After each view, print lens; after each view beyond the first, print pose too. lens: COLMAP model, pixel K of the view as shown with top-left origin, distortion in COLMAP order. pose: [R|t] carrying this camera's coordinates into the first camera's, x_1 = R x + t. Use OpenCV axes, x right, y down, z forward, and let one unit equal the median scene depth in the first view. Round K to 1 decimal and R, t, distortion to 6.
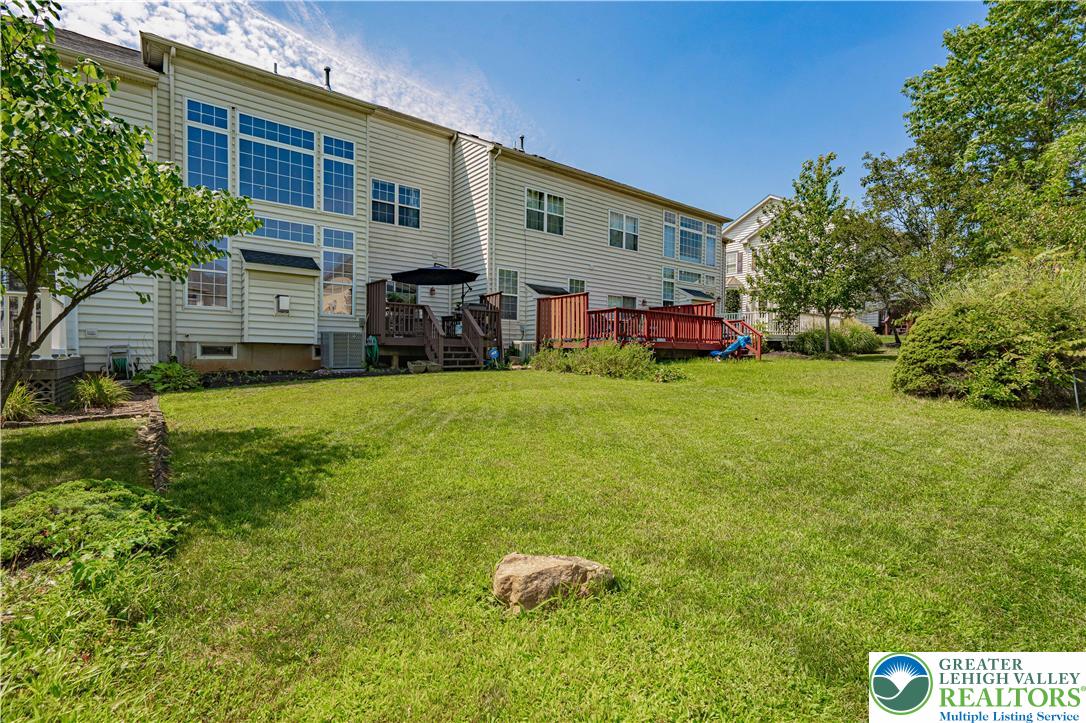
lens RADIAL K [[494.8, 0, 525.4], [0, 494.8, 364.2], [0, 0, 1]] dist [0.003699, 0.001245]
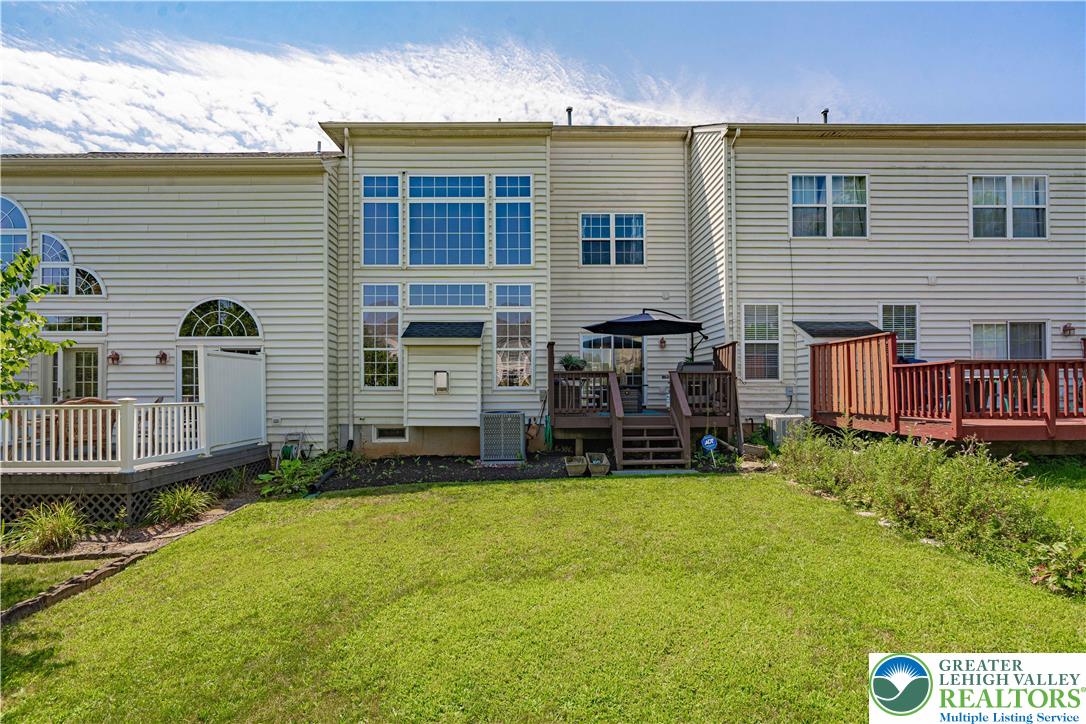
lens RADIAL K [[515.0, 0, 514.2], [0, 515.0, 389.2], [0, 0, 1]] dist [-0.000762, 0.000863]
pose [[0.810841, -0.025142, -0.584727, 0.121924], [0.004100, 0.999296, -0.037282, -0.066361], [0.585253, 0.027832, 0.810373, 0.316593]]
